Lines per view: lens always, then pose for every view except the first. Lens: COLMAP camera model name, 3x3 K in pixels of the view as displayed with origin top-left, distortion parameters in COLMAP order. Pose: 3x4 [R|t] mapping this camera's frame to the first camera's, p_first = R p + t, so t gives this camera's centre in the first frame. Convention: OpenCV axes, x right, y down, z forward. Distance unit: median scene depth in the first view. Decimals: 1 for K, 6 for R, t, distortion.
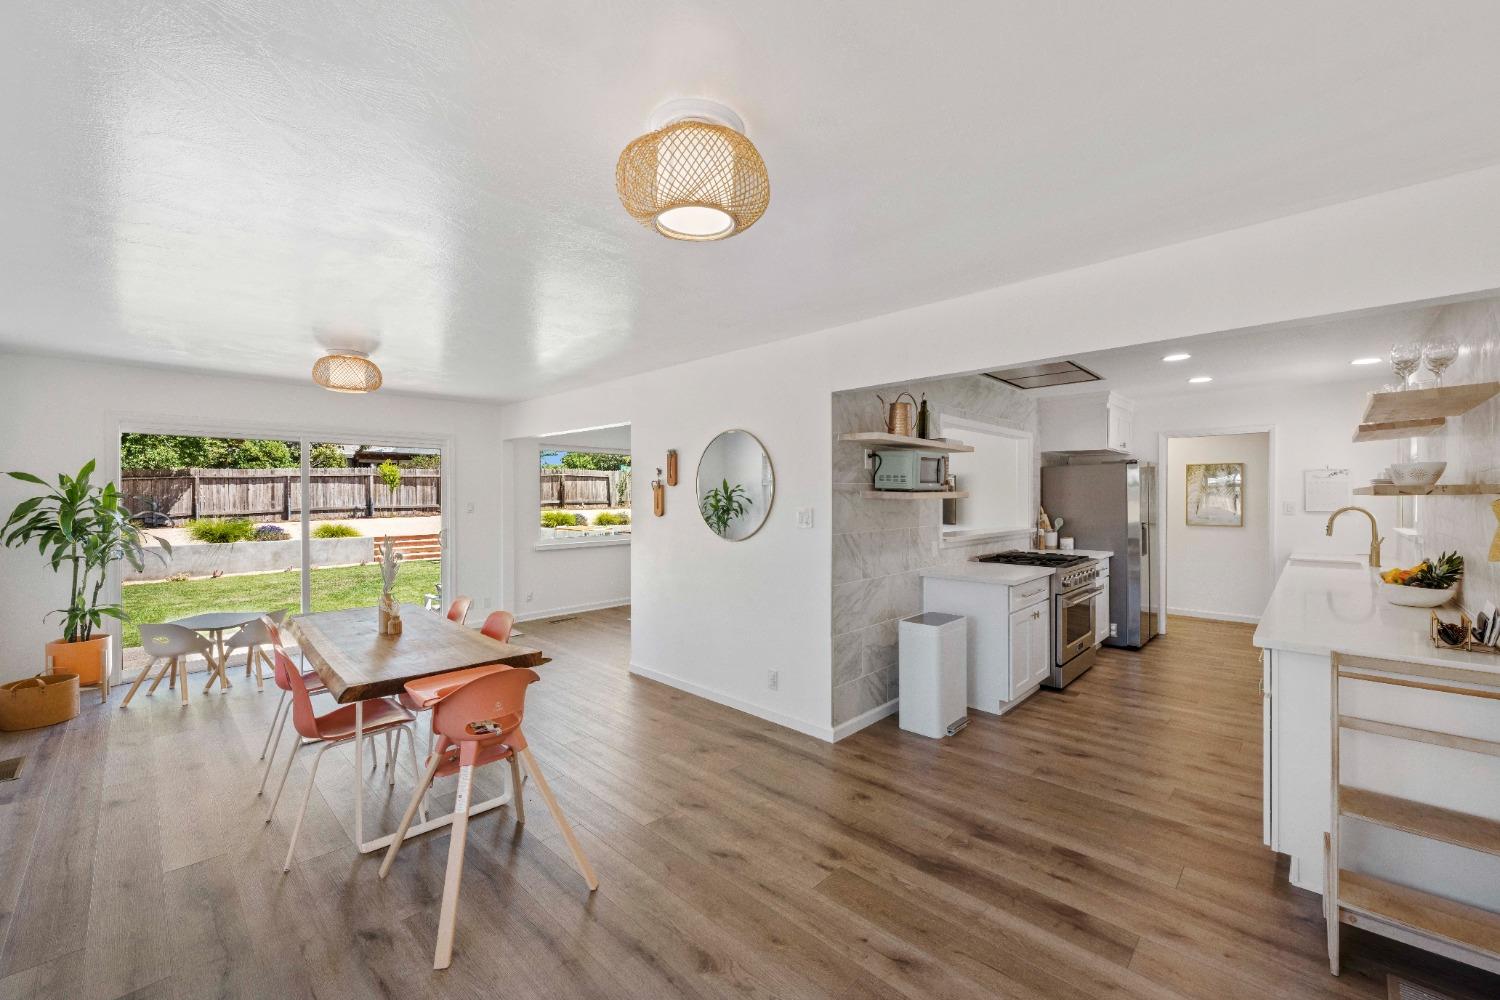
lens RADIAL K [[594.1, 0, 754.7], [0, 594.1, 499.3], [0, 0, 1]] dist [-0.003275, 0.000708]
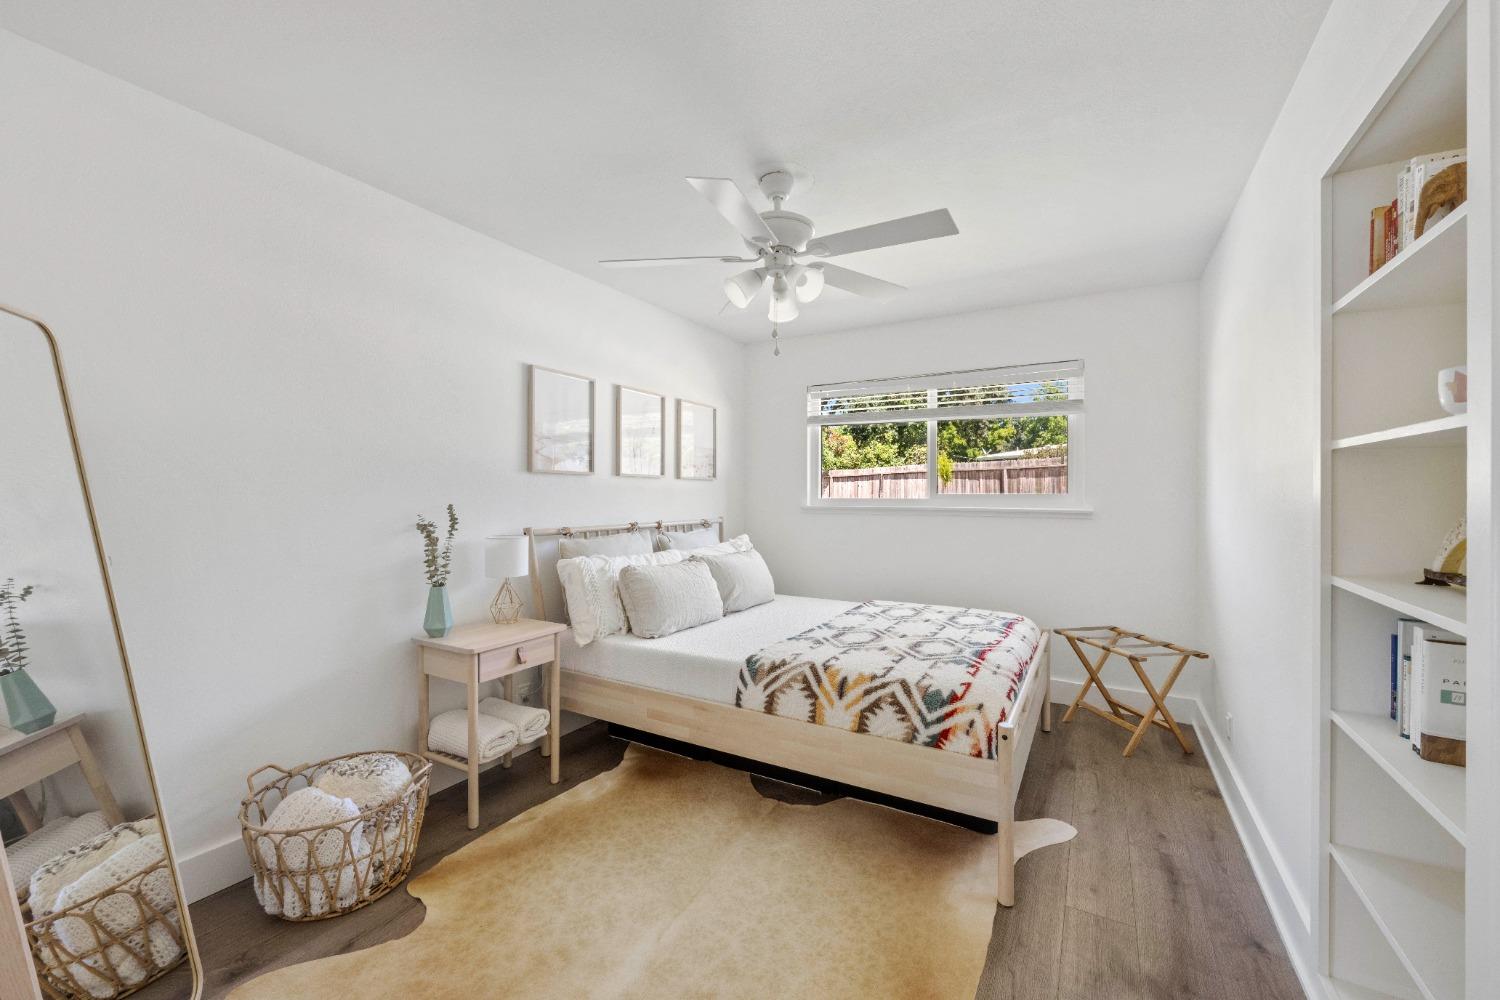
lens RADIAL K [[594.1, 0, 748.6], [0, 594.1, 497.1], [0, 0, 1]] dist [-0.003275, 0.000708]
pose [[0.232906, 0.006930, -0.972474, 0.389325], [-0.006966, 0.999961, 0.005457, 0.003599], [0.972474, 0.005503, 0.232946, 0.608571]]
